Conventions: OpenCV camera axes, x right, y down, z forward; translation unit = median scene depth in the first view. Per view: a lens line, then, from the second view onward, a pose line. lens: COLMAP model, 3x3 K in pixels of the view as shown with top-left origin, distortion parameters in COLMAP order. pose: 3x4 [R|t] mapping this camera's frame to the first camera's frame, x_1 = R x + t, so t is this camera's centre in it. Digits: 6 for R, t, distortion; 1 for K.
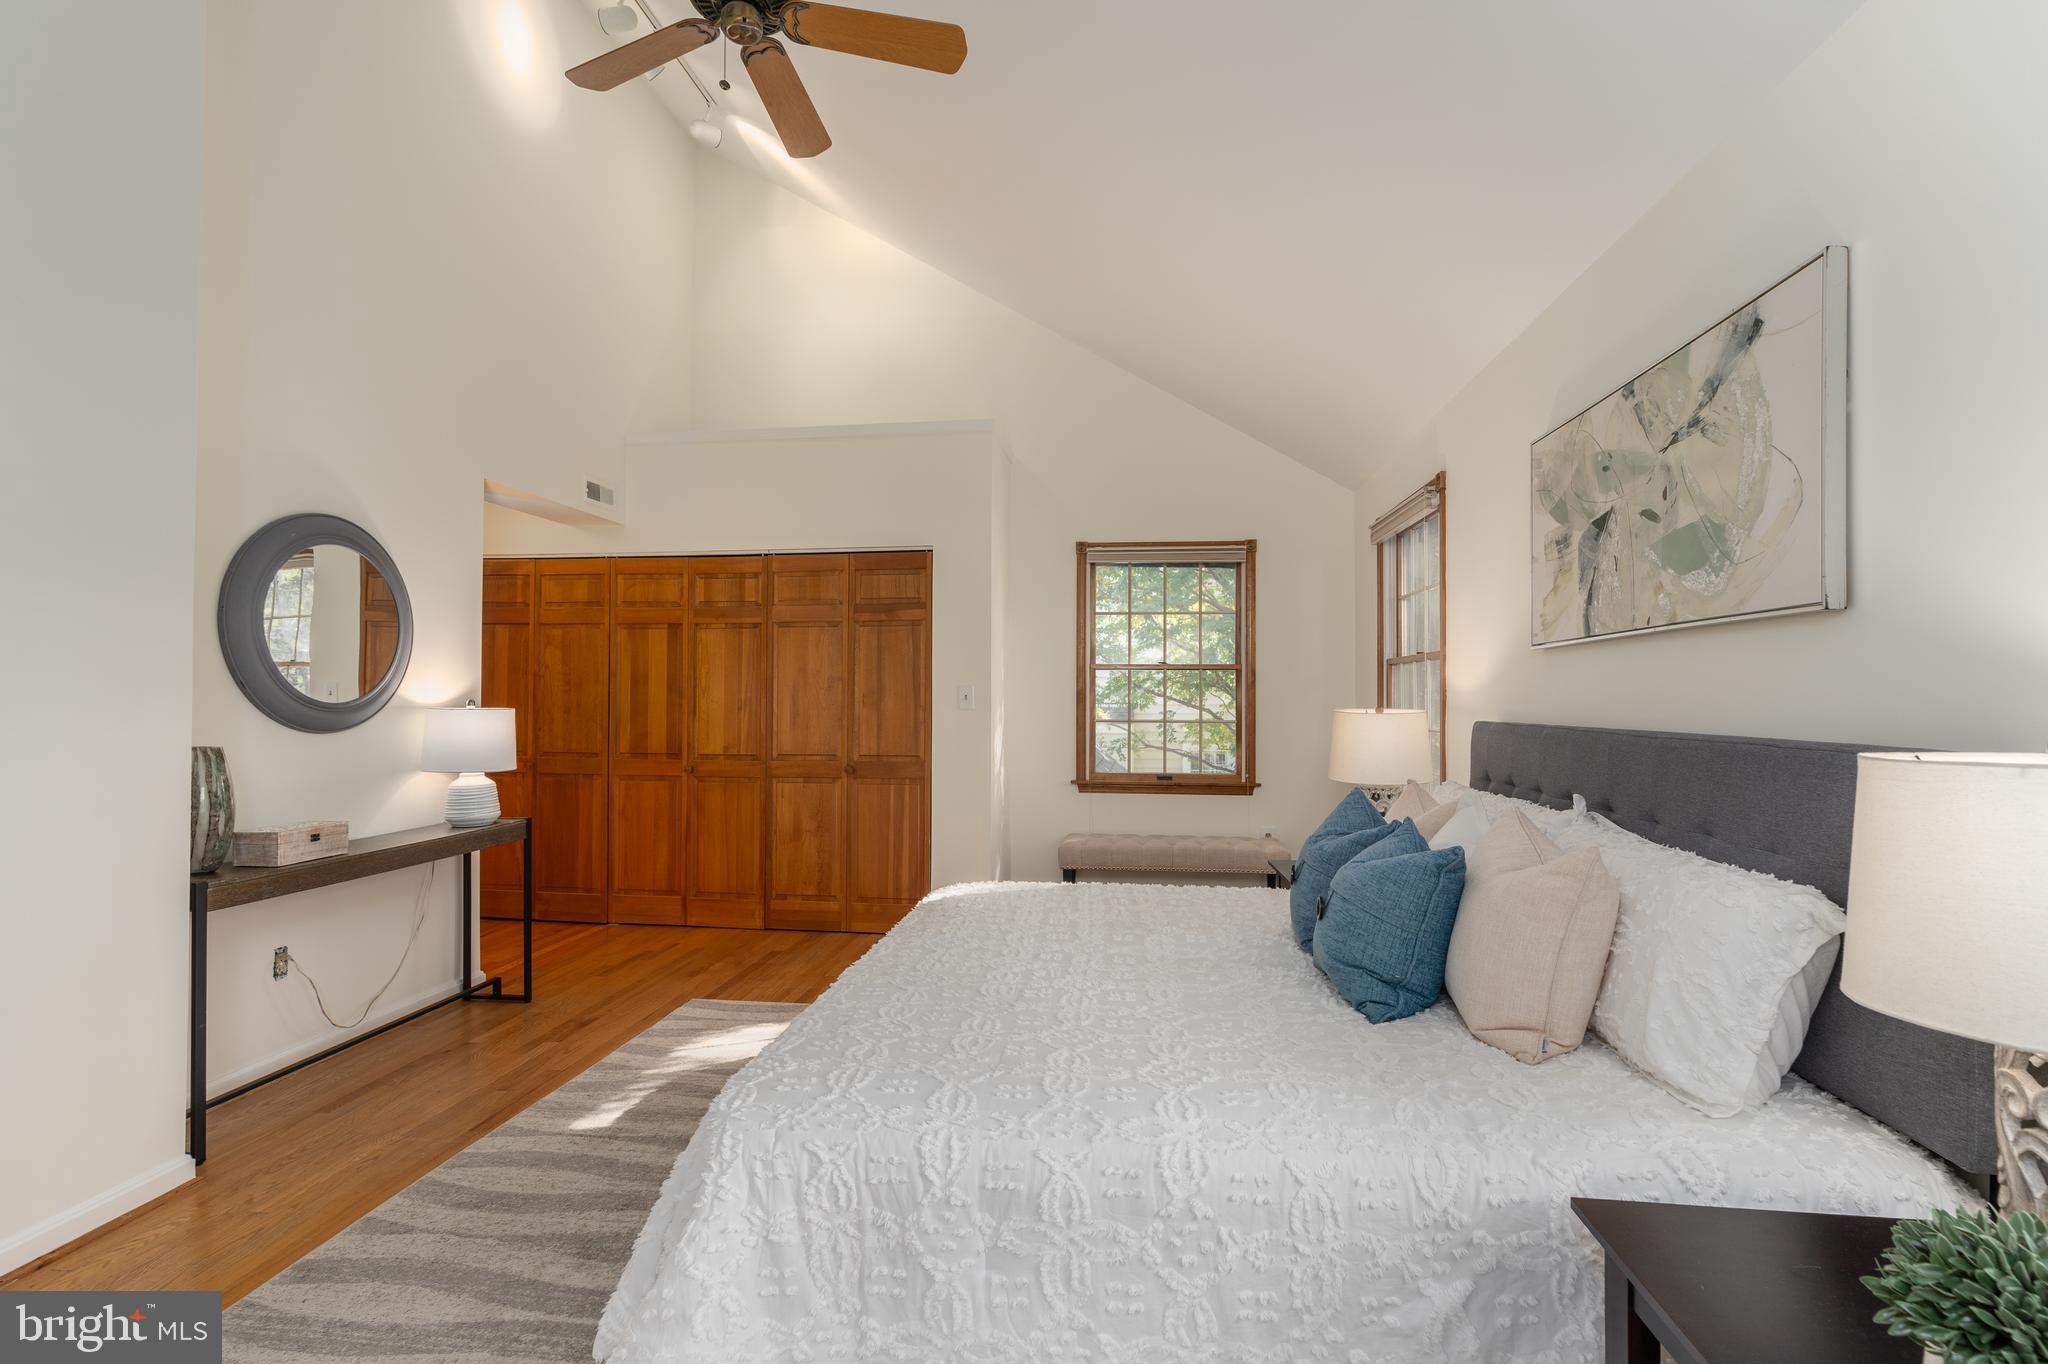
lens RADIAL K [[935.0, 0, 1027.9], [0, 935.0, 682.1], [0, 0, 1]] dist [-0.011233, 0.000834]
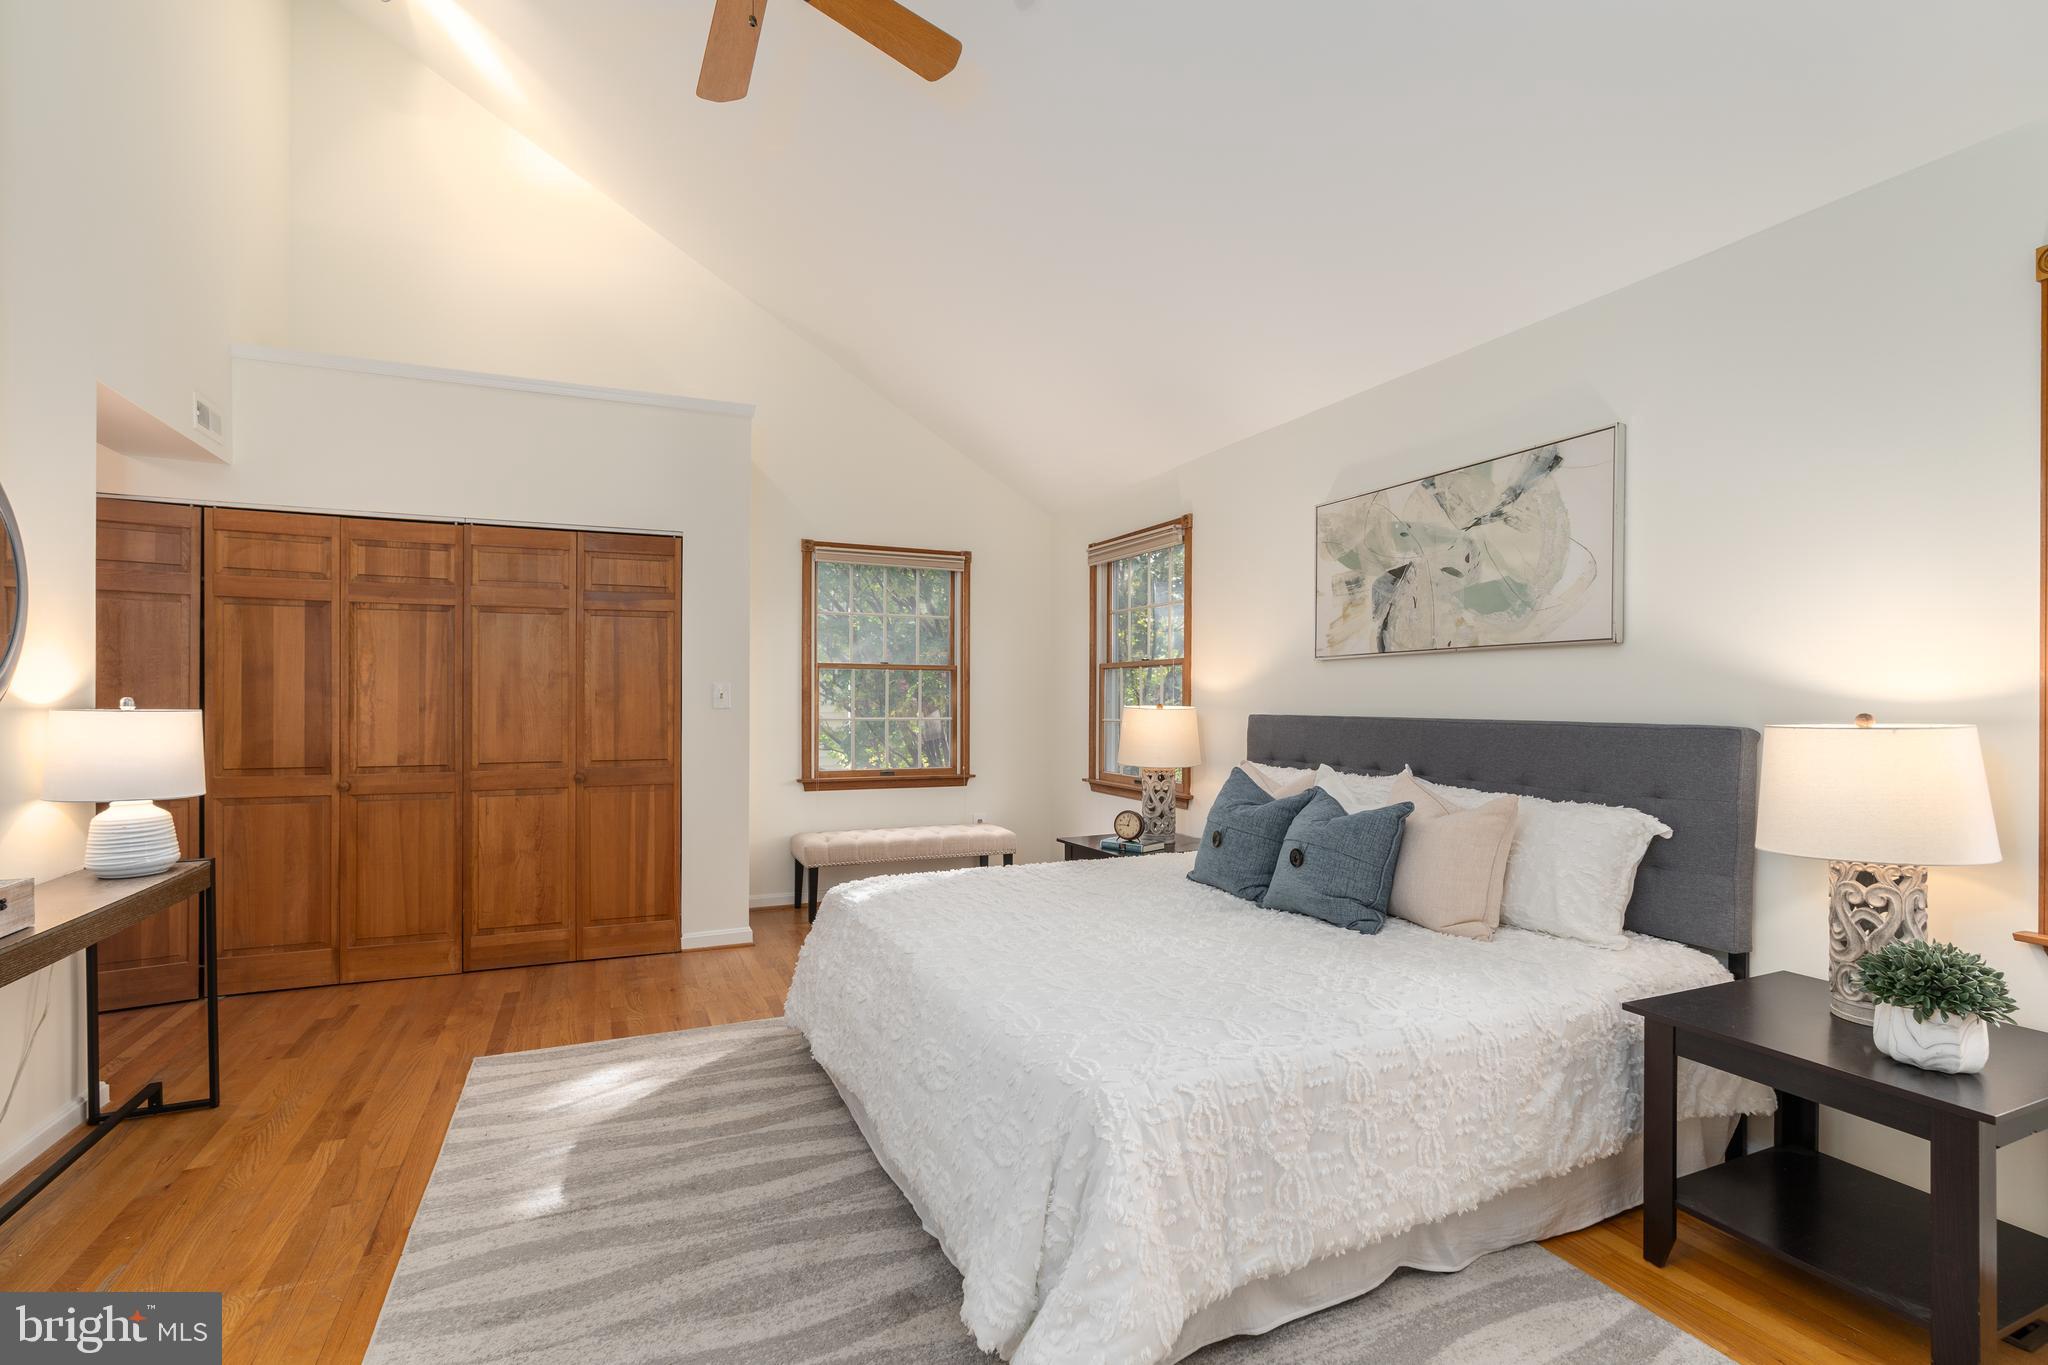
lens RADIAL K [[931.1, 0, 1012.4], [0, 931.1, 699.5], [0, 0, 1]] dist [-0.009410, 0.001230]
pose [[0.859683, -0.000659, 0.510827, -0.524773], [-0.009254, 0.999815, 0.016863, 0.002555], [-0.510744, -0.019224, 0.859518, 0.072621]]
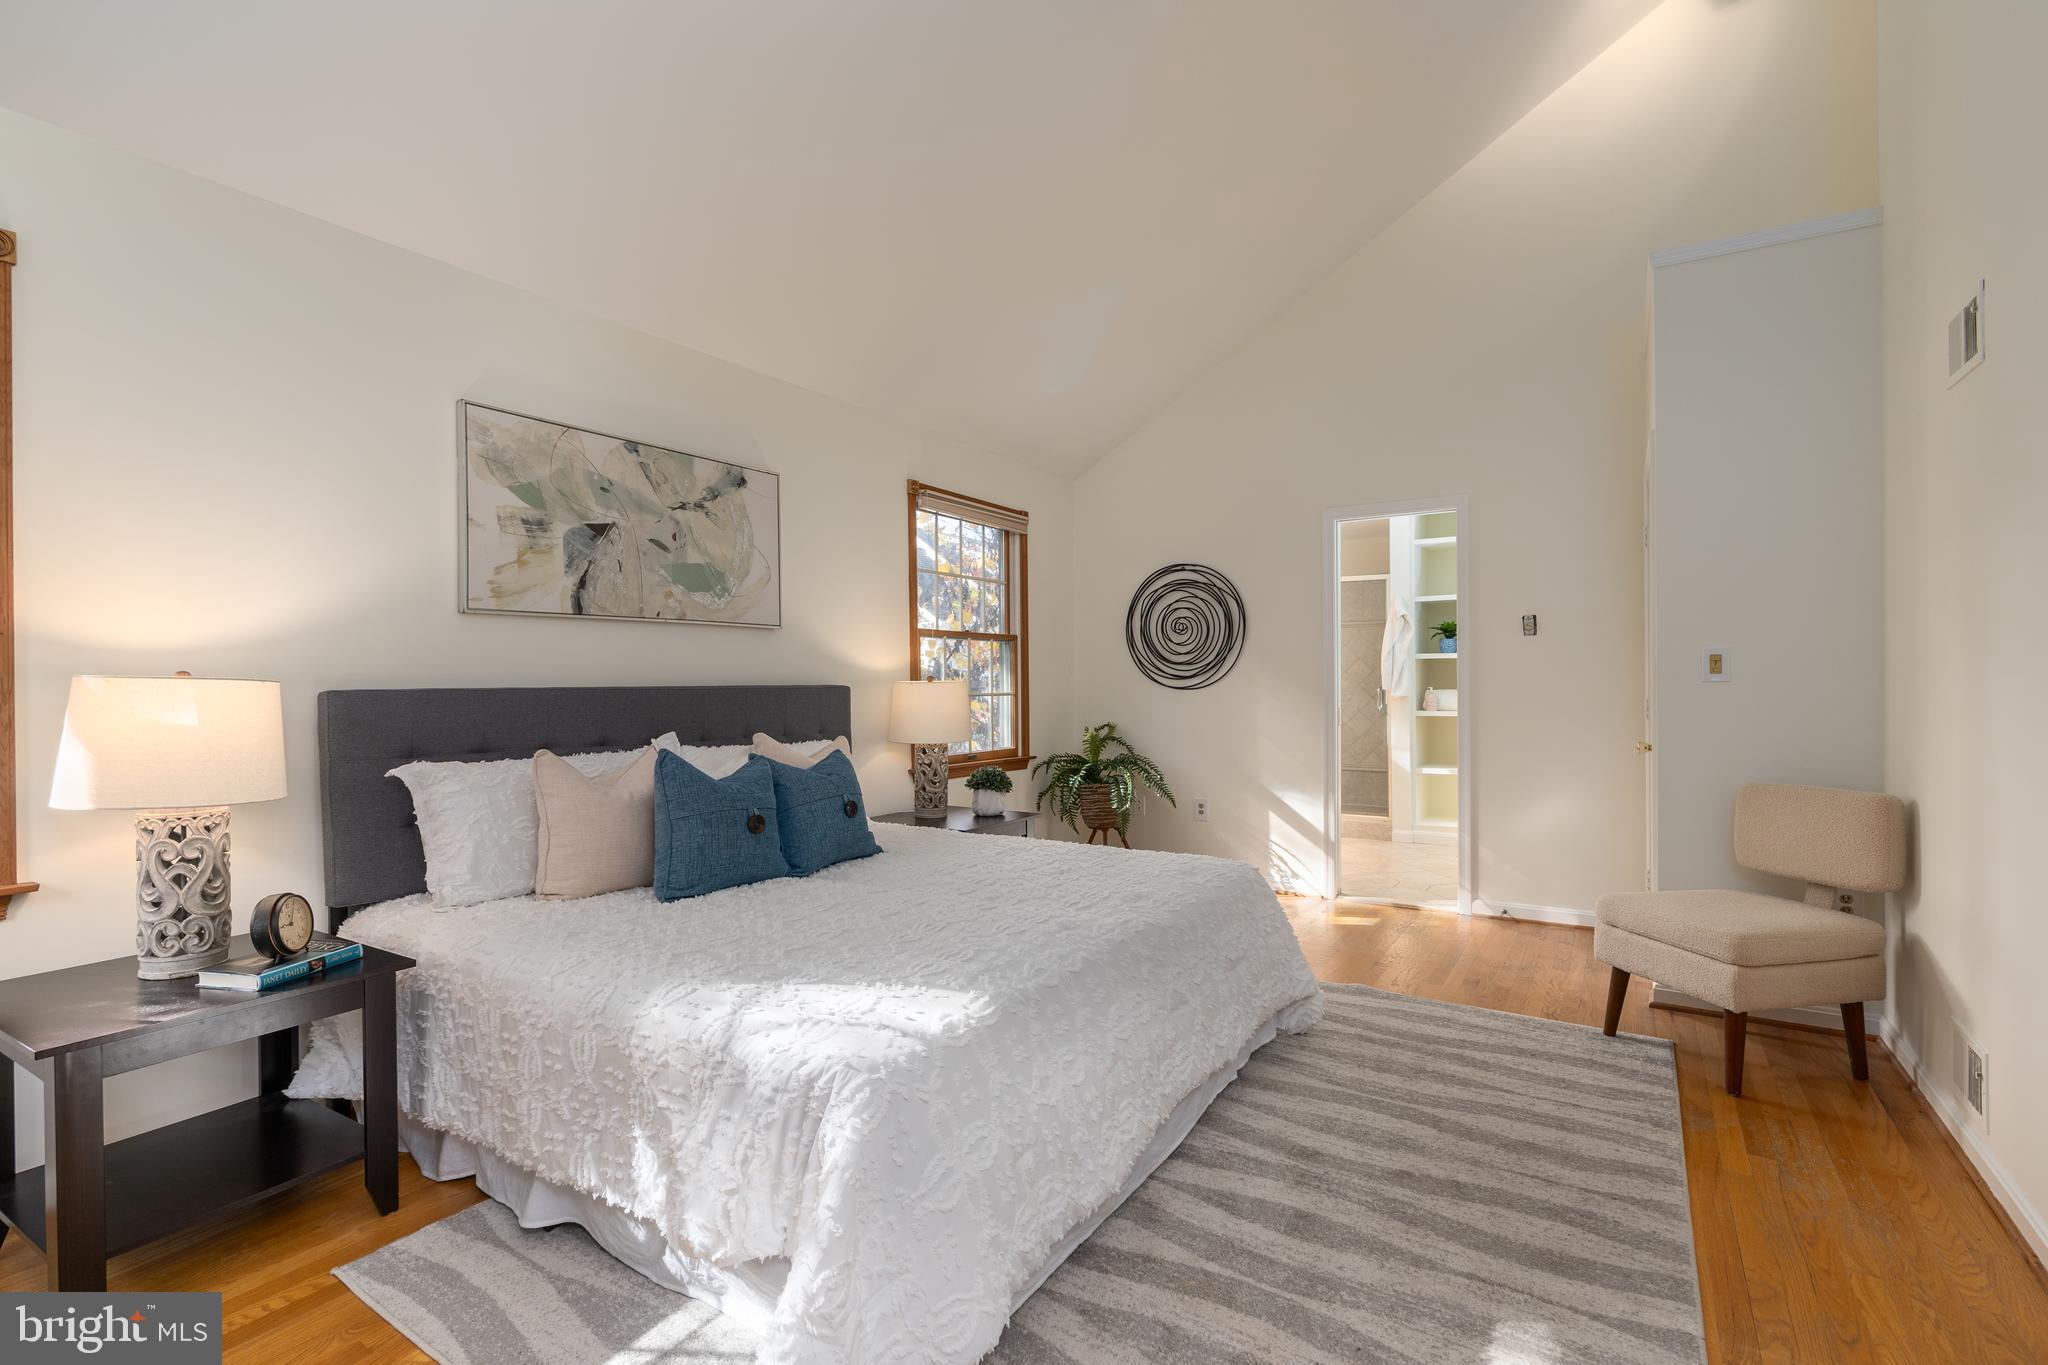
lens RADIAL K [[916.9, 0, 1024.0], [0, 916.9, 682.5], [0, 0, 1]] dist [-0.001412, 0.000007]
pose [[-0.900370, -0.027882, 0.434231, -0.418016], [-0.027590, 0.999595, 0.006978, 0.015883], [-0.434250, -0.005698, -0.900775, 1.639070]]
